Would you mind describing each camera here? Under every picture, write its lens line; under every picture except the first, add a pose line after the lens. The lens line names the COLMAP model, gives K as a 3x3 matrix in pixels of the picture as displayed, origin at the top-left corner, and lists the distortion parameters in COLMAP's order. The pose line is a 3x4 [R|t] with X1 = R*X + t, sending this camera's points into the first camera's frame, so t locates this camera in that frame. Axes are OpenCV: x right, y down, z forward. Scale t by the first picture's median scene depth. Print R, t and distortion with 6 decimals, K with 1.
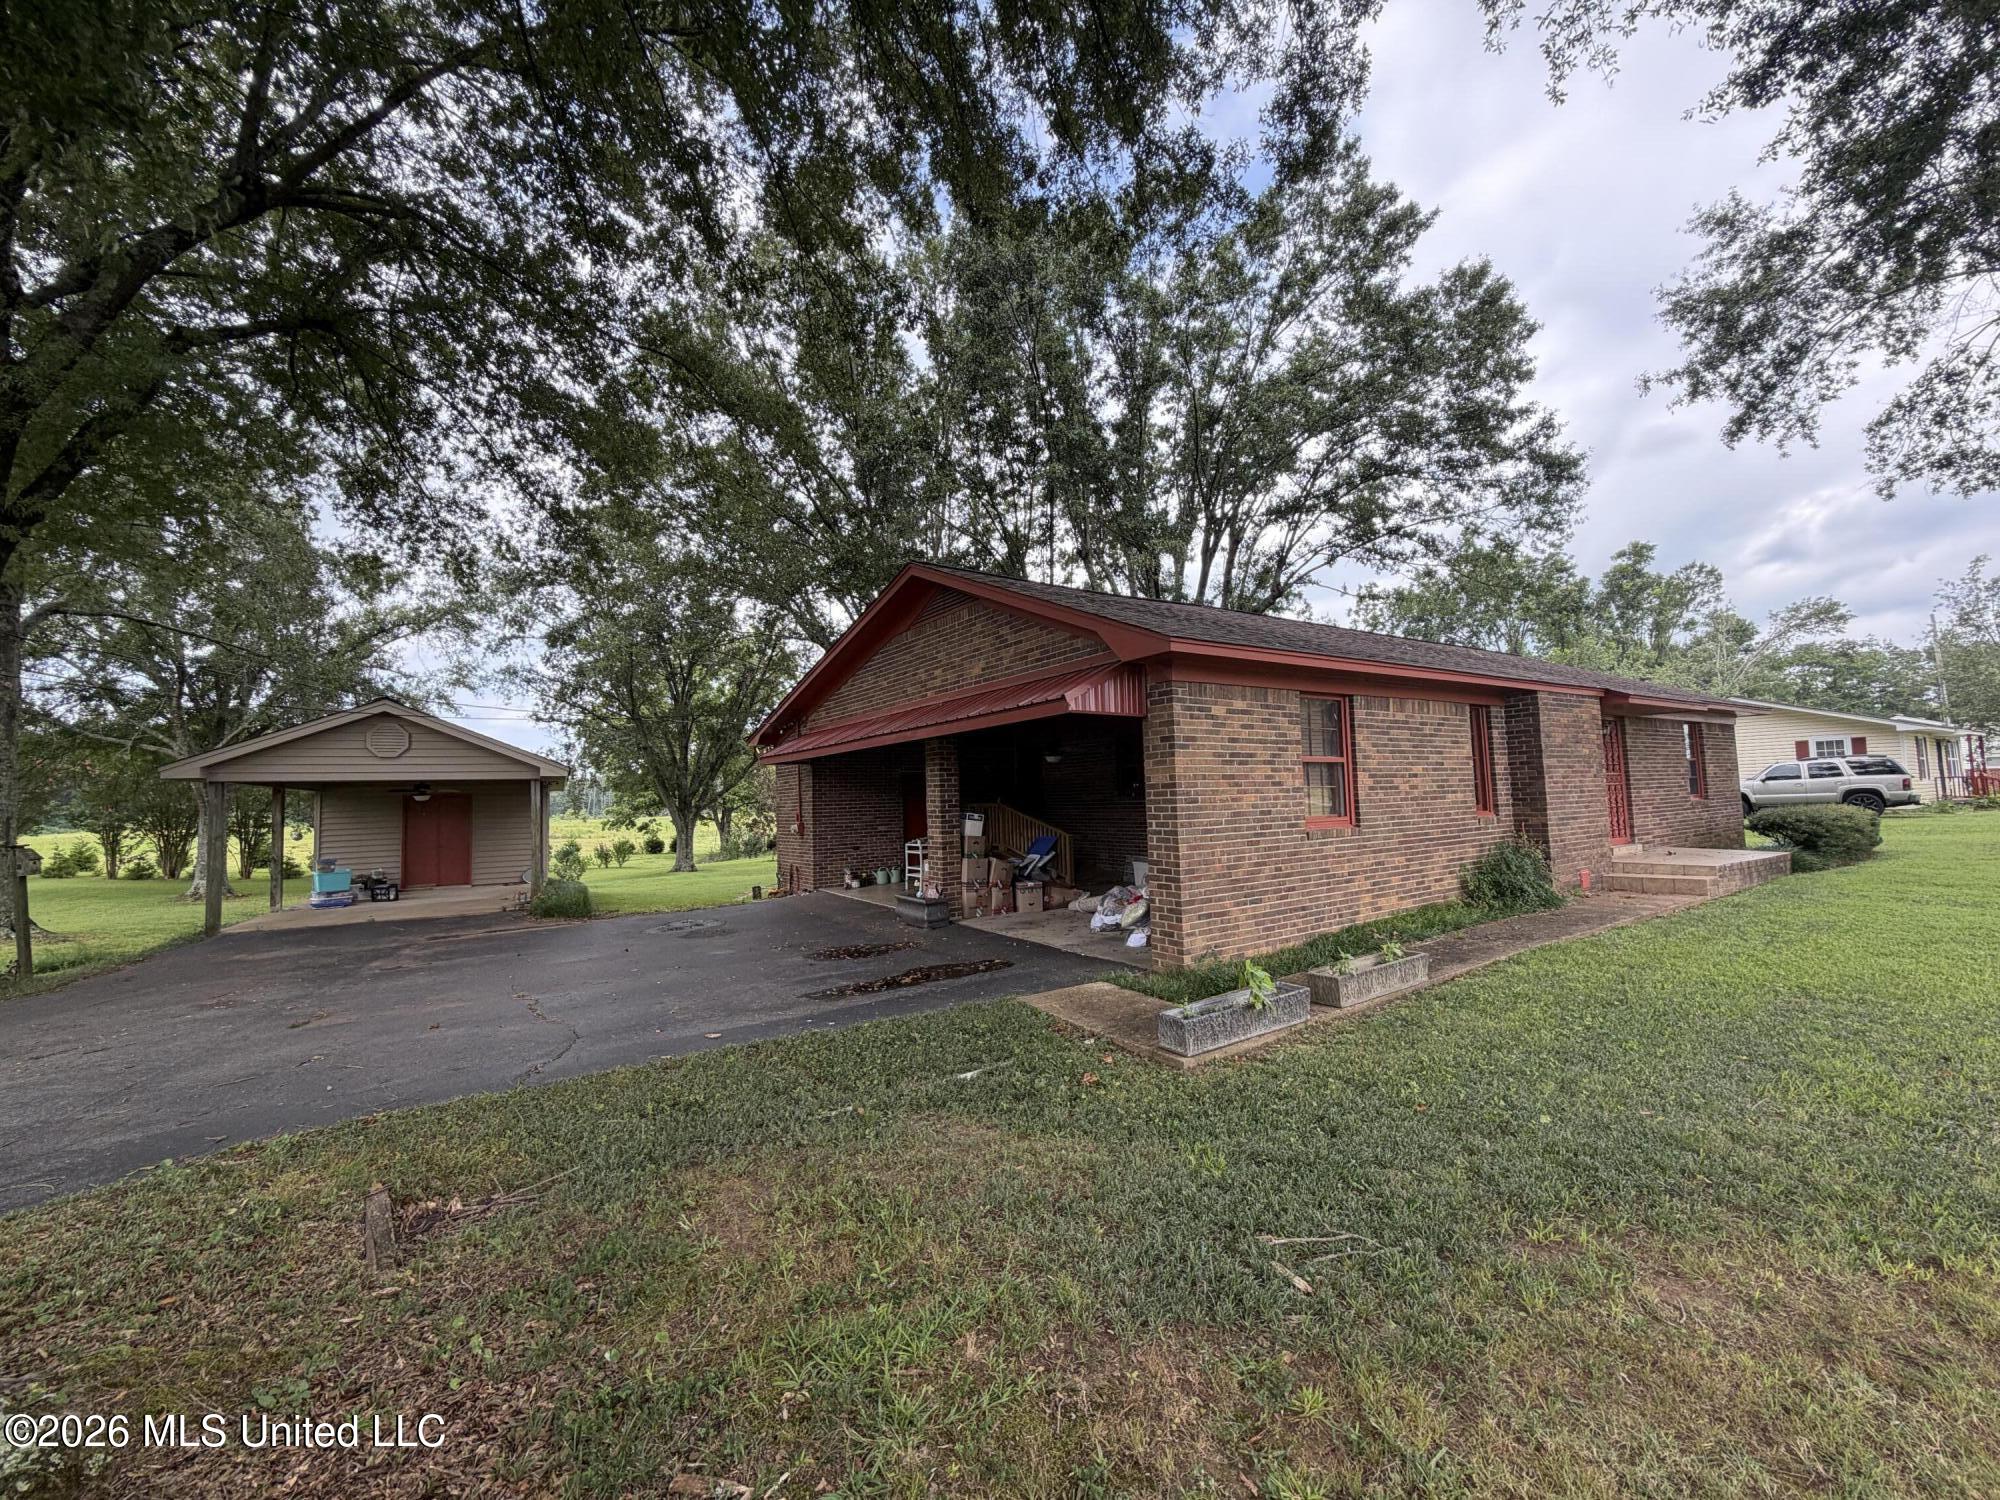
lens RADIAL K [[800.5, 0, 1005.5], [0, 800.5, 739.8], [0, 0, 1]] dist [0.002794, -0.001461]
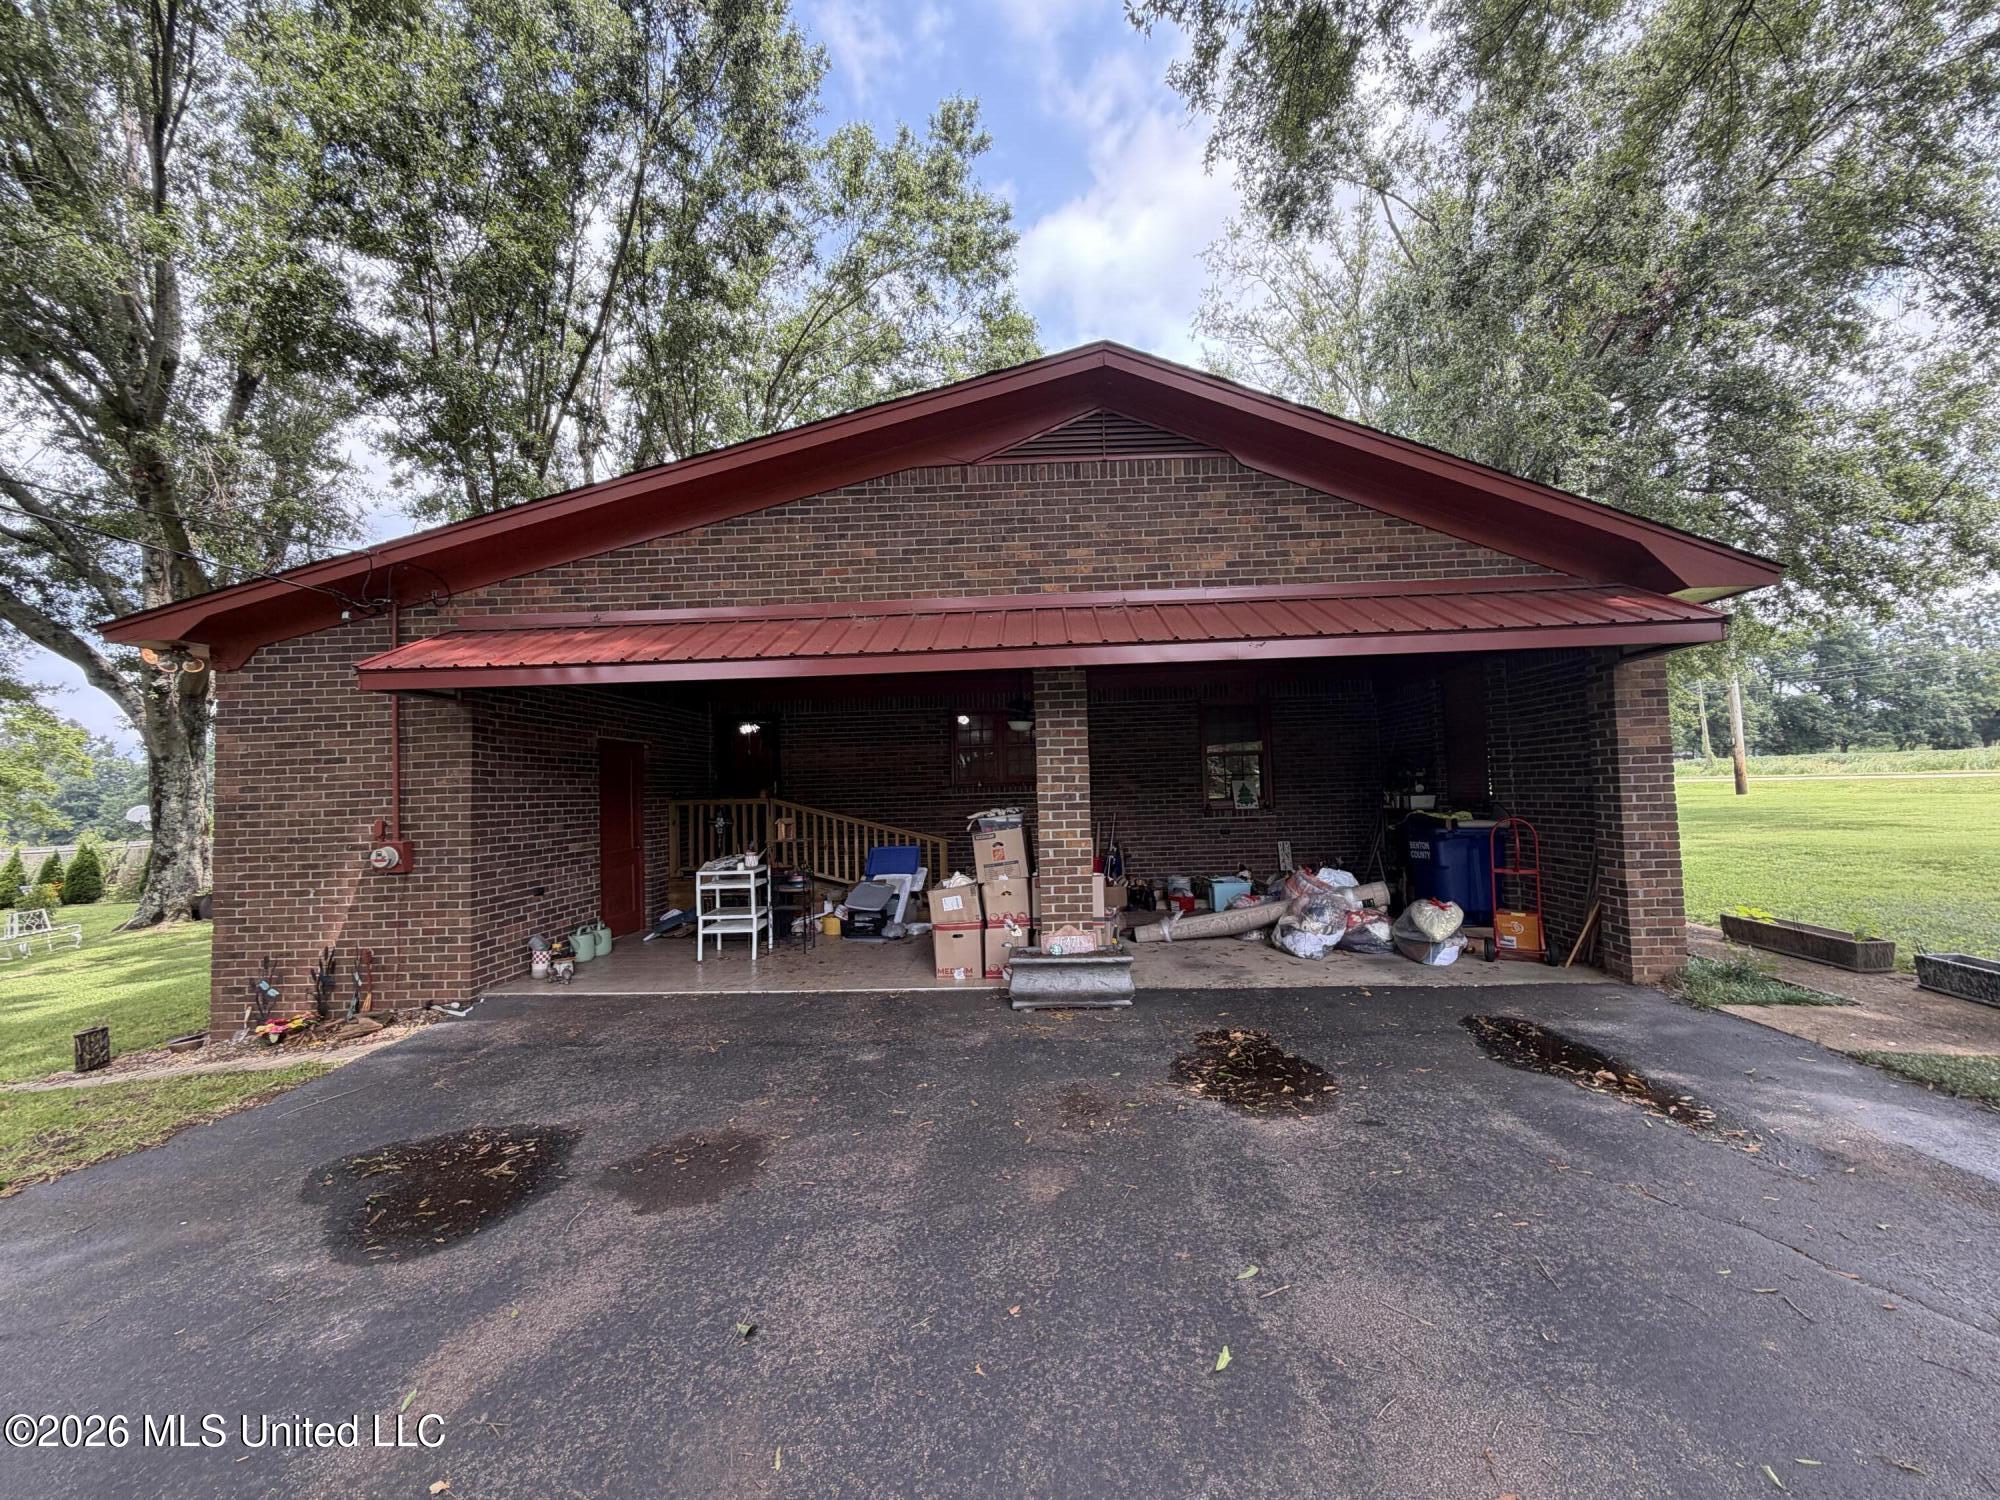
lens RADIAL K [[800.5, 0, 995.1], [0, 800.5, 754.3], [0, 0, 1]] dist [0.002794, -0.001461]
pose [[0.594853, 0.049421, 0.802314, -0.643400], [-0.045916, 0.998568, -0.027466, 0.086762], [-0.802522, -0.020501, 0.596270, 0.792635]]
